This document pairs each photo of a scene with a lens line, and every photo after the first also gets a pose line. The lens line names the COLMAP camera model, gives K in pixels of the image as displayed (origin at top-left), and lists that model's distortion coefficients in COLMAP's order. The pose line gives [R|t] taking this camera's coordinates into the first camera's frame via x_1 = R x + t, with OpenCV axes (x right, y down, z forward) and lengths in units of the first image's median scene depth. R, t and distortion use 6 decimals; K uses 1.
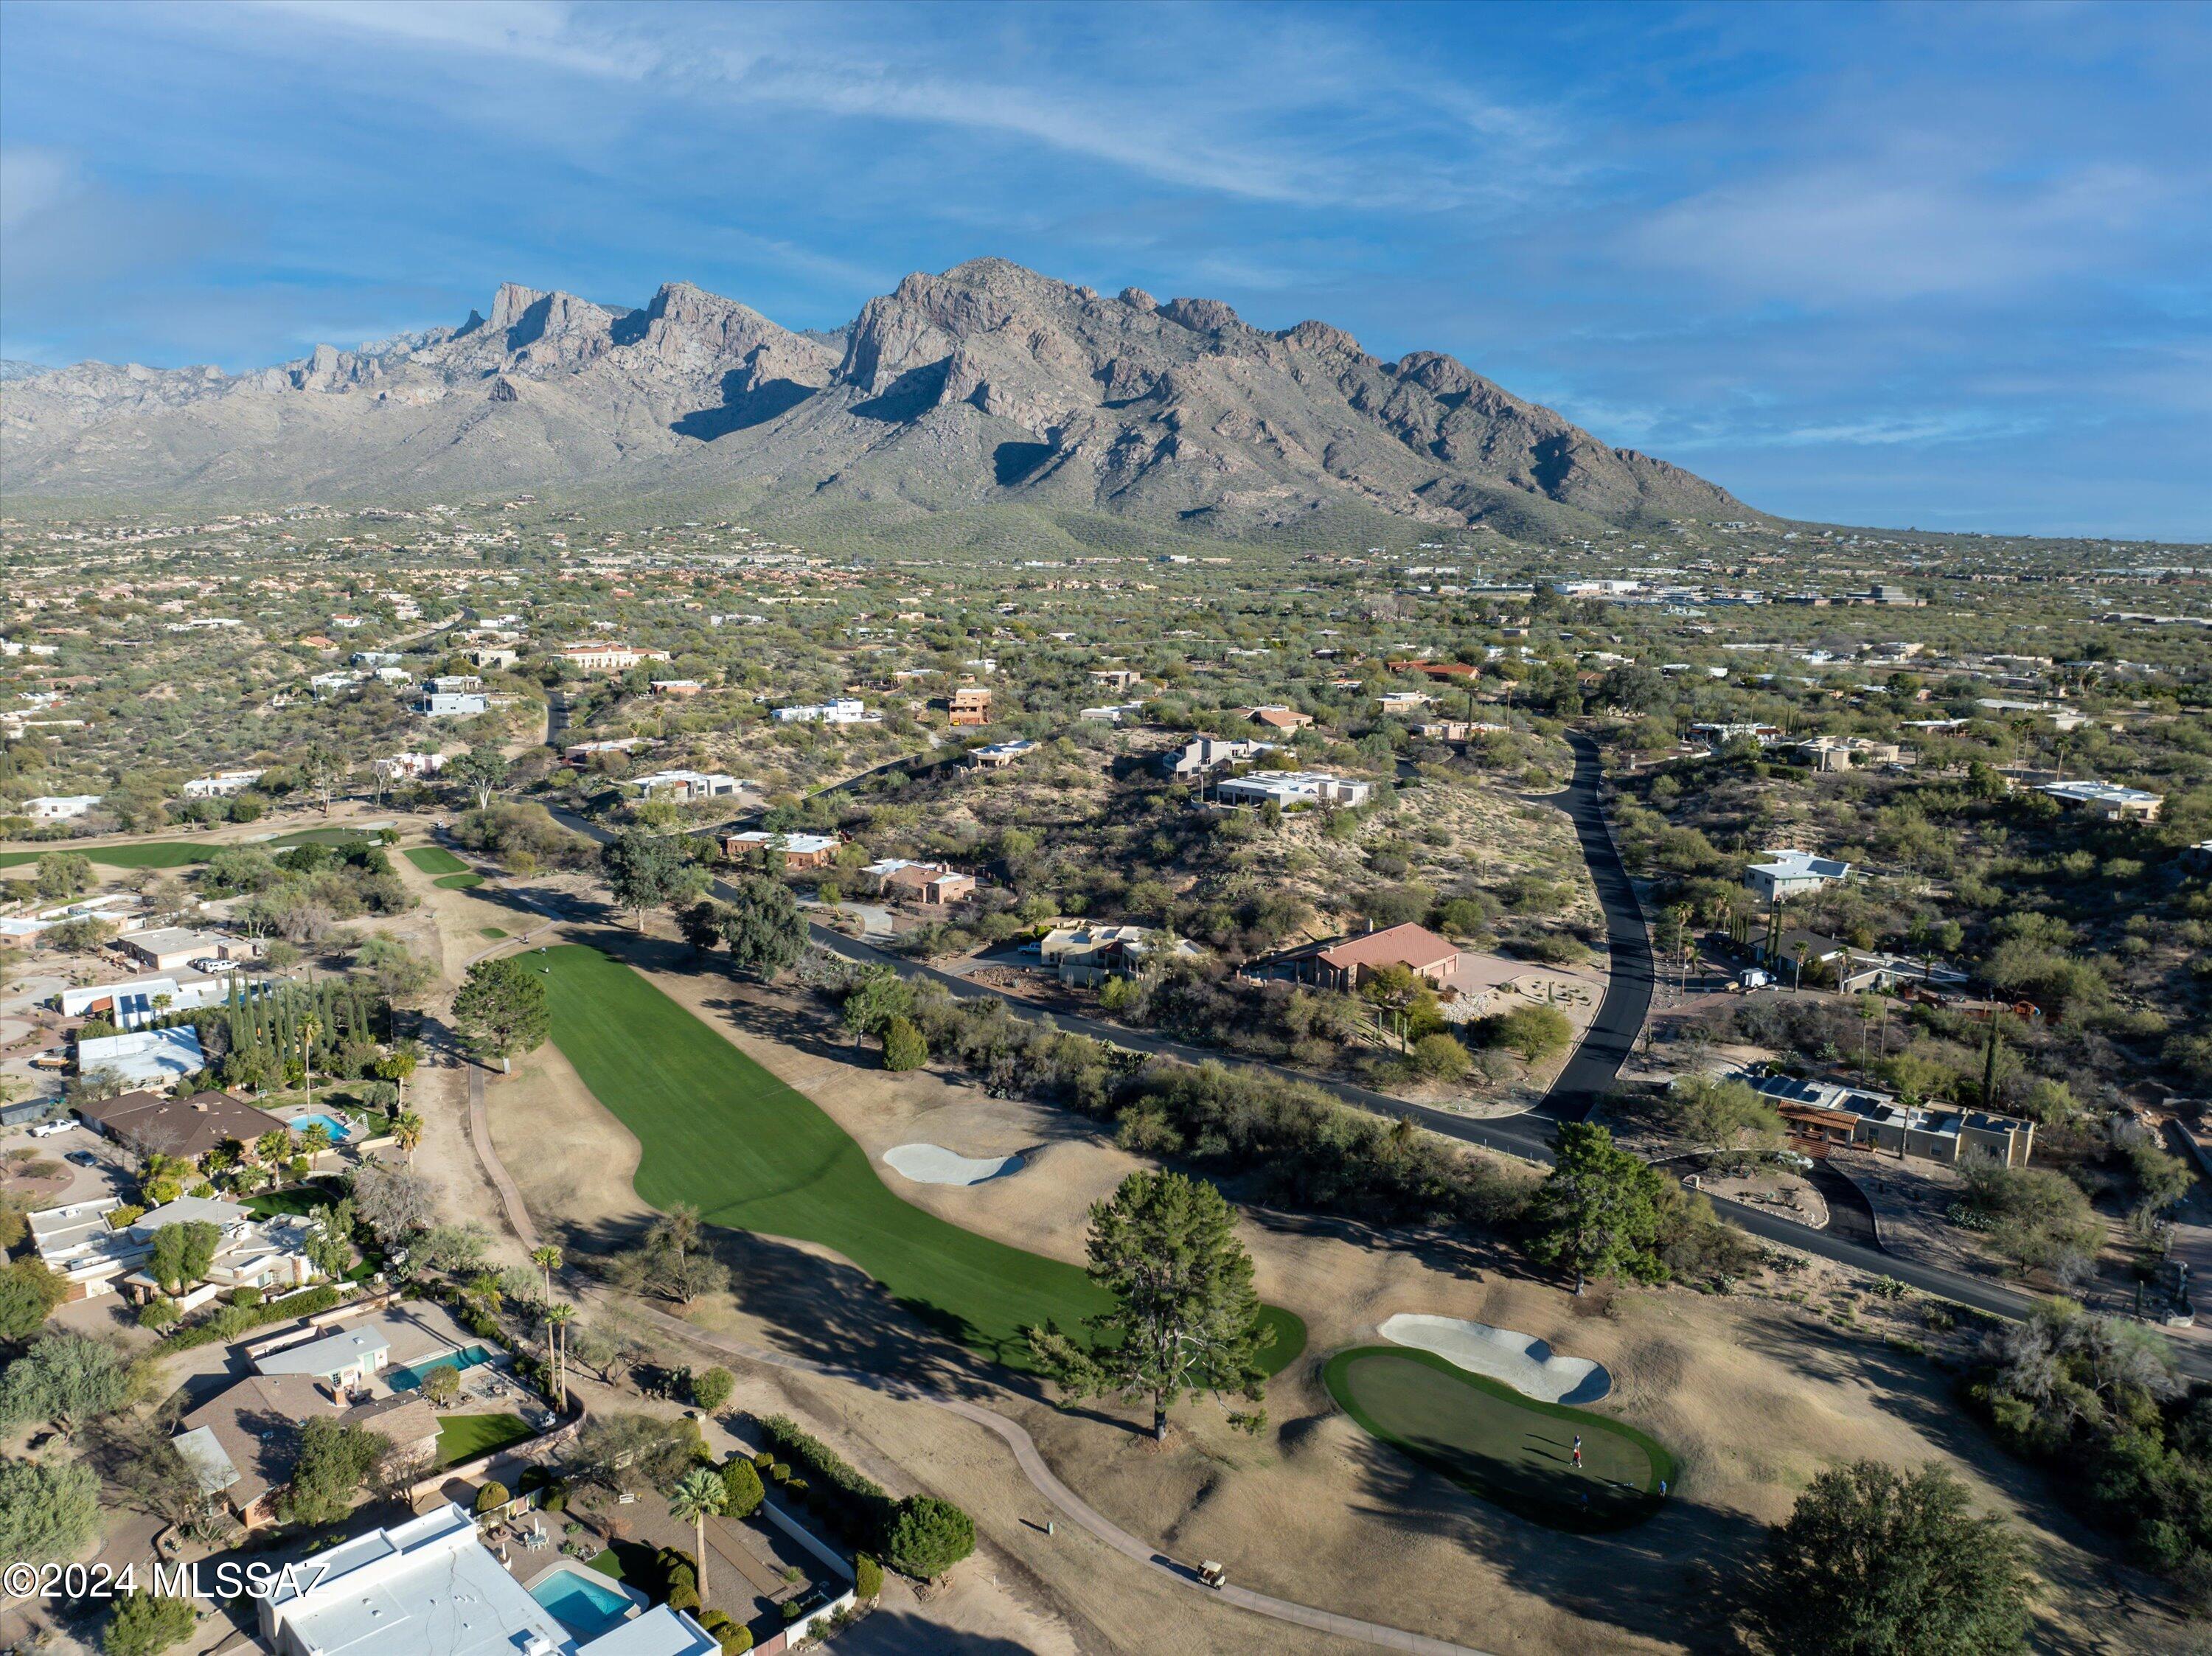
lens RADIAL K [[1542.6, 0, 1111.8], [0, 1542.6, 834.3], [0, 0, 1]] dist [0.012874, -0.037376]
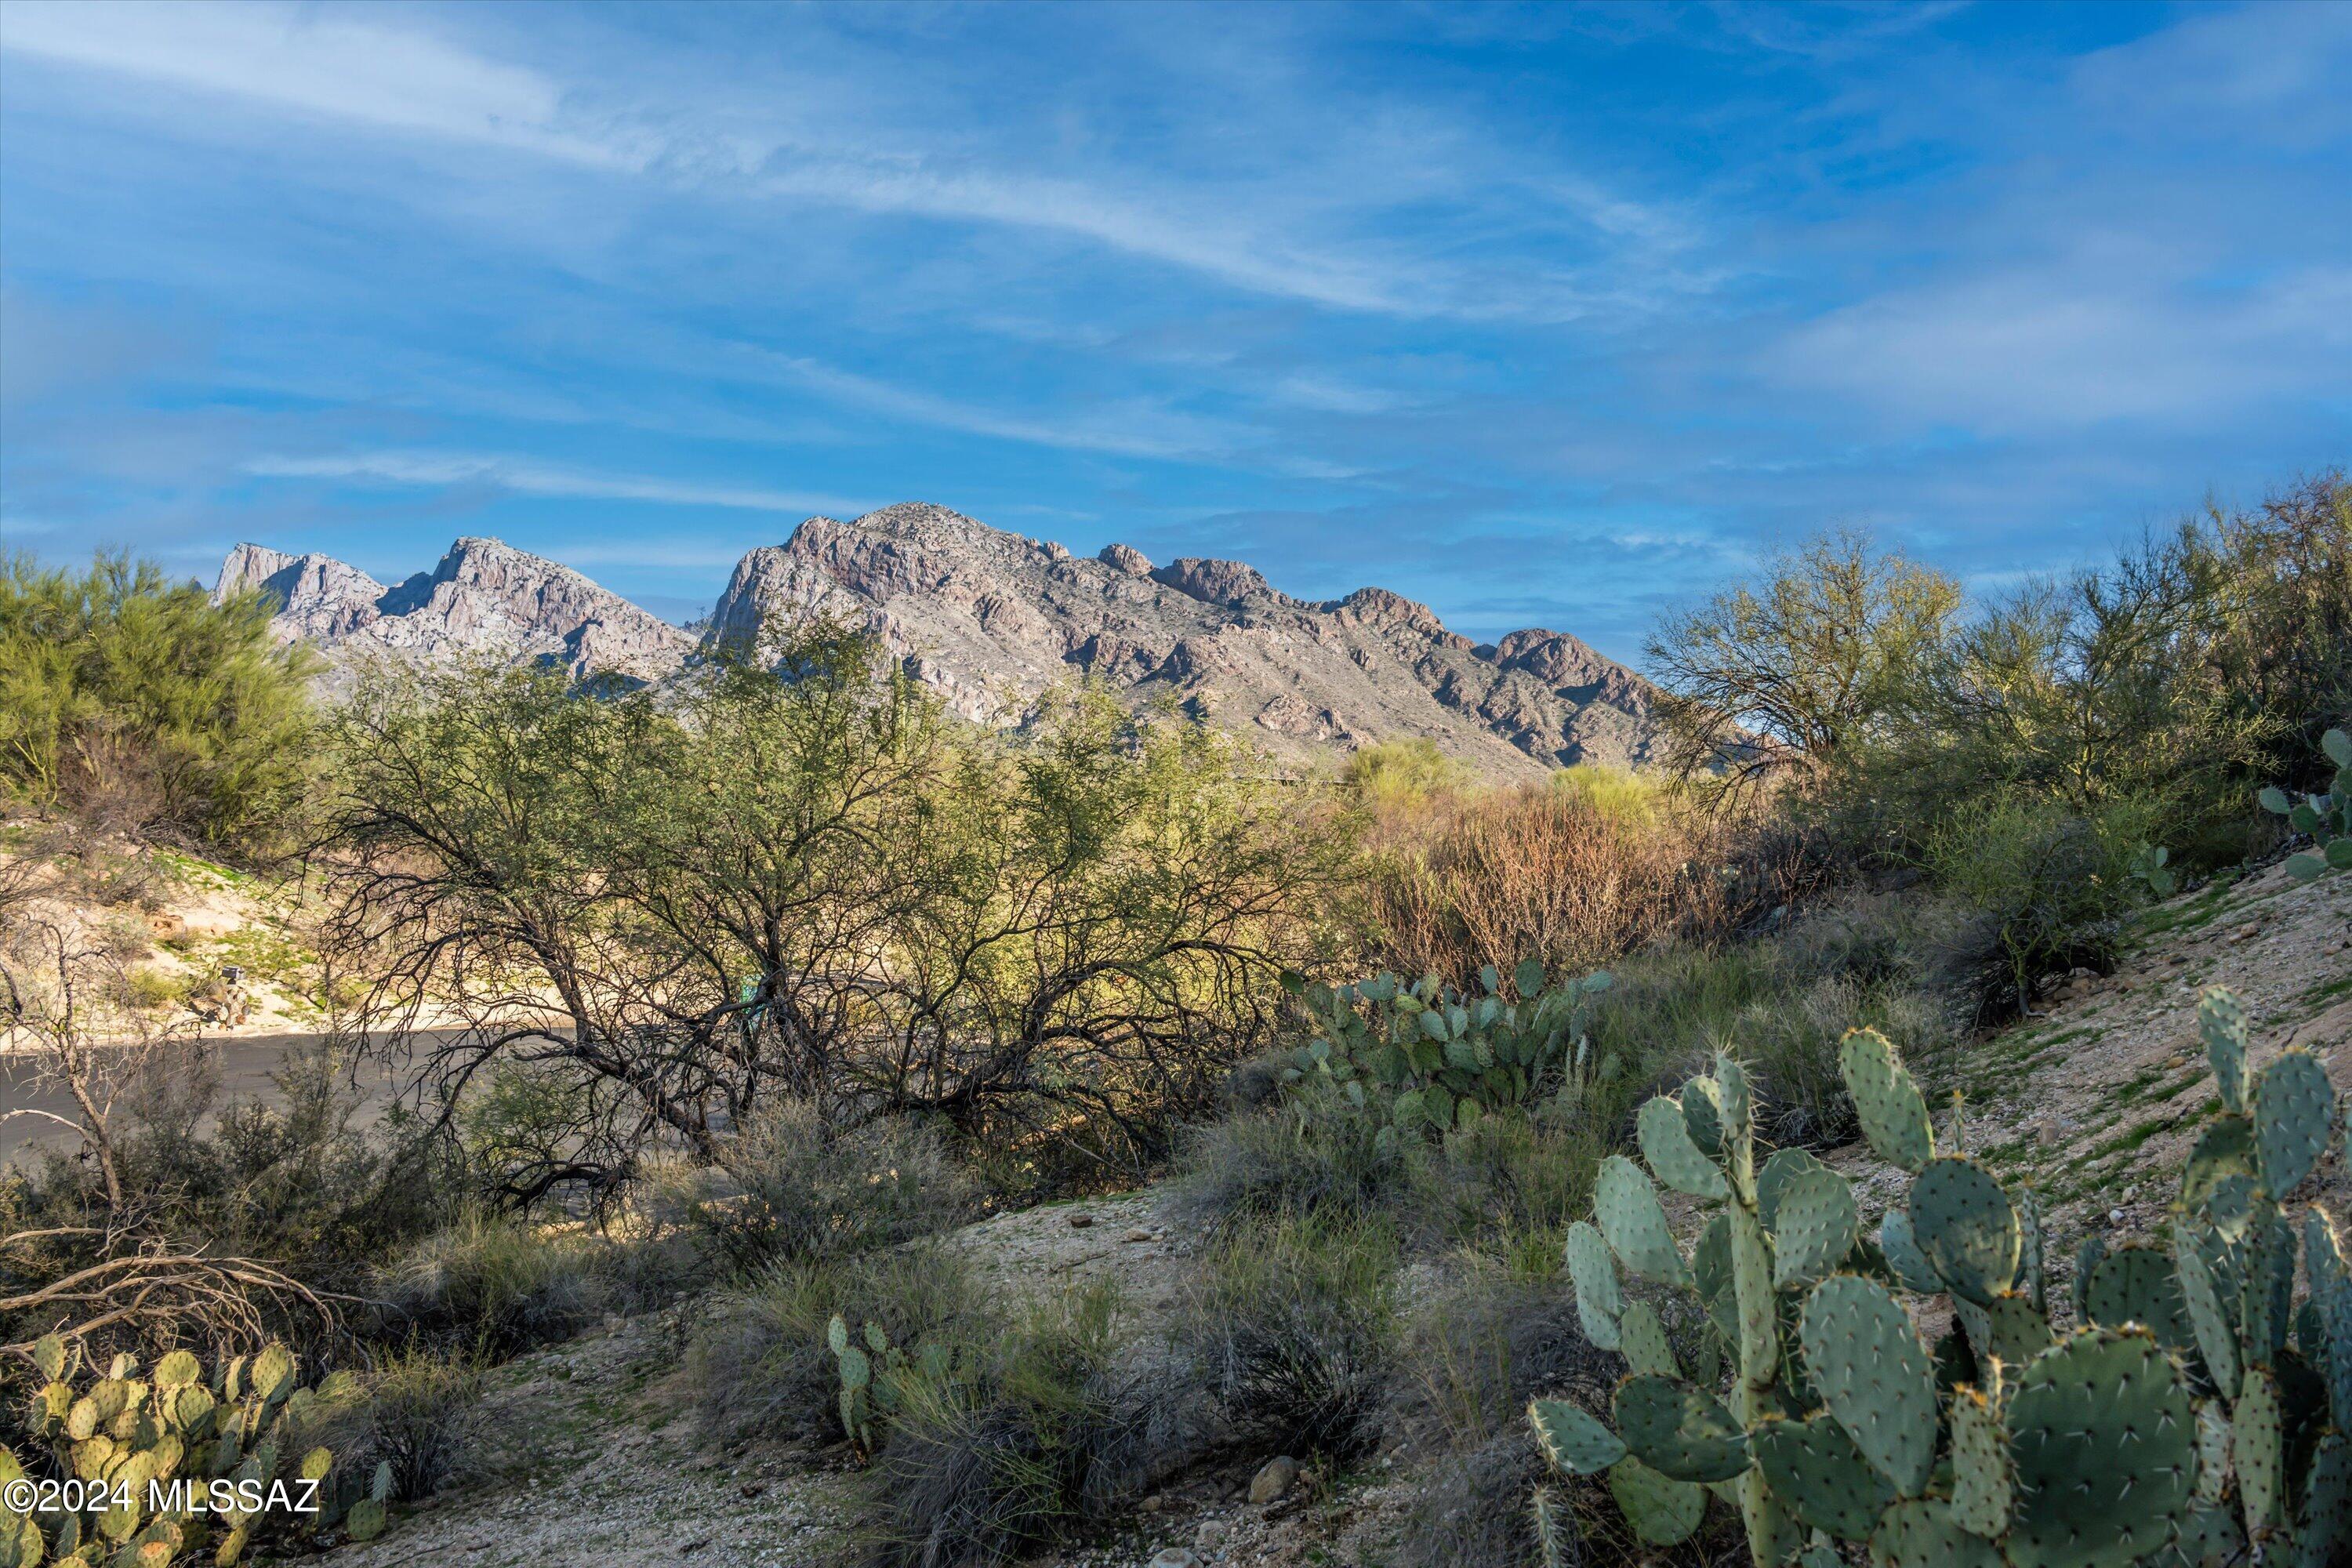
lens RADIAL K [[1971.9, 0, 1176.0], [0, 1971.9, 784.0], [0, 0, 1]] dist [-0.000176, -0.001134]
pose [[0.997022, 0.016632, 0.075297, -0.031067], [0.002881, 0.967747, -0.251909, -0.013806], [-0.077059, 0.251376, 0.964817, 0.150514]]
